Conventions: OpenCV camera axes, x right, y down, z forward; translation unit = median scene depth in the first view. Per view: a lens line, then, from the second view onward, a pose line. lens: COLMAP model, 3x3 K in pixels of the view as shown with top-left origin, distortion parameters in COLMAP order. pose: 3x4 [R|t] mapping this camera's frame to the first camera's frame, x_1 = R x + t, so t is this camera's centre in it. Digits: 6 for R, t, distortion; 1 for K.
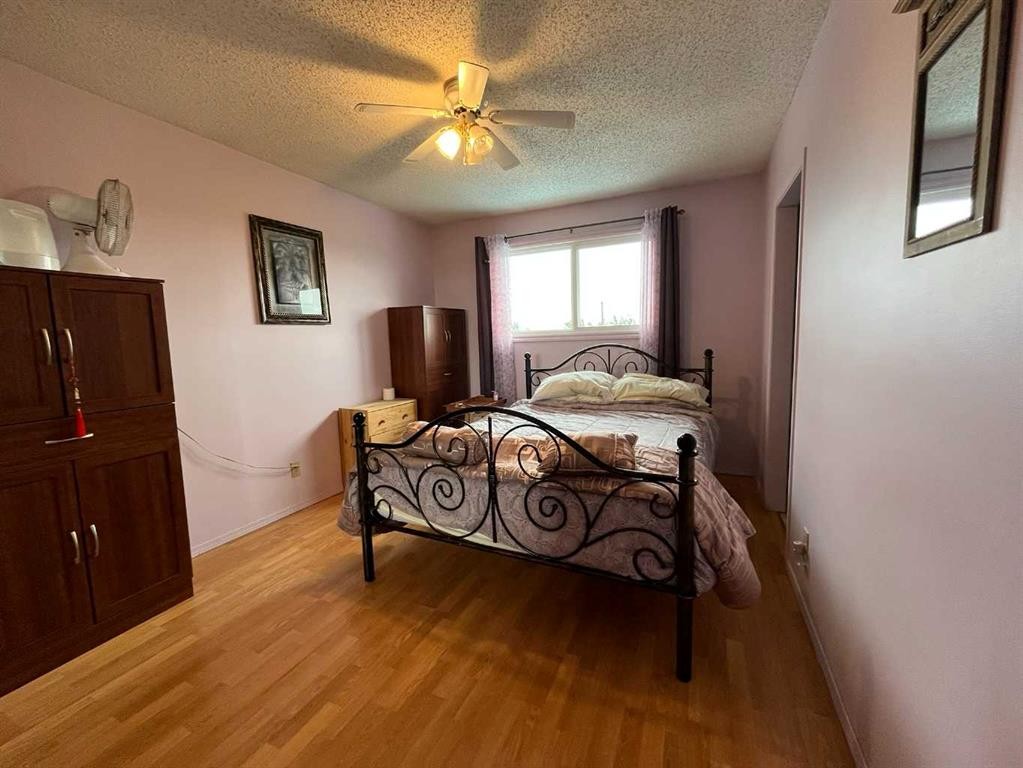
lens RADIAL K [[414.7, 0, 510.6], [0, 414.7, 382.5], [0, 0, 1]] dist [-0.001337, -0.000443]
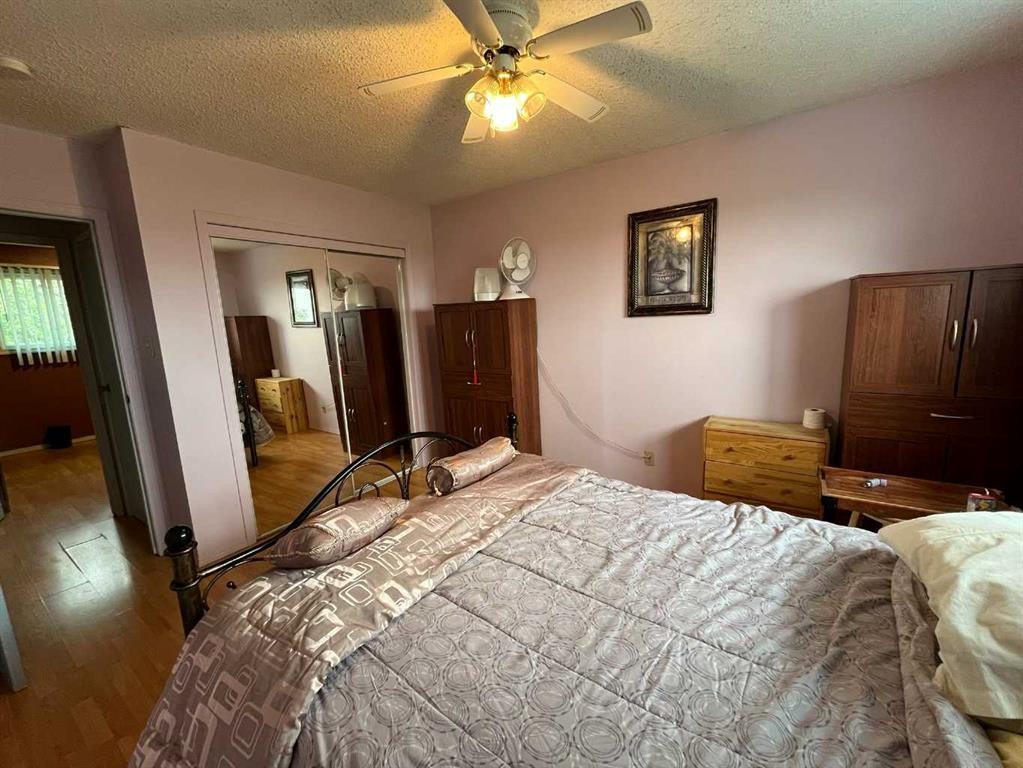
lens RADIAL K [[414.7, 0, 510.6], [0, 414.7, 382.5], [0, 0, 1]] dist [-0.001337, -0.000443]
pose [[-0.140372, 0.199355, -0.969821, 0.479480], [-0.055157, 0.976424, 0.208696, -0.170077], [0.988561, 0.082787, -0.126067, 0.784999]]
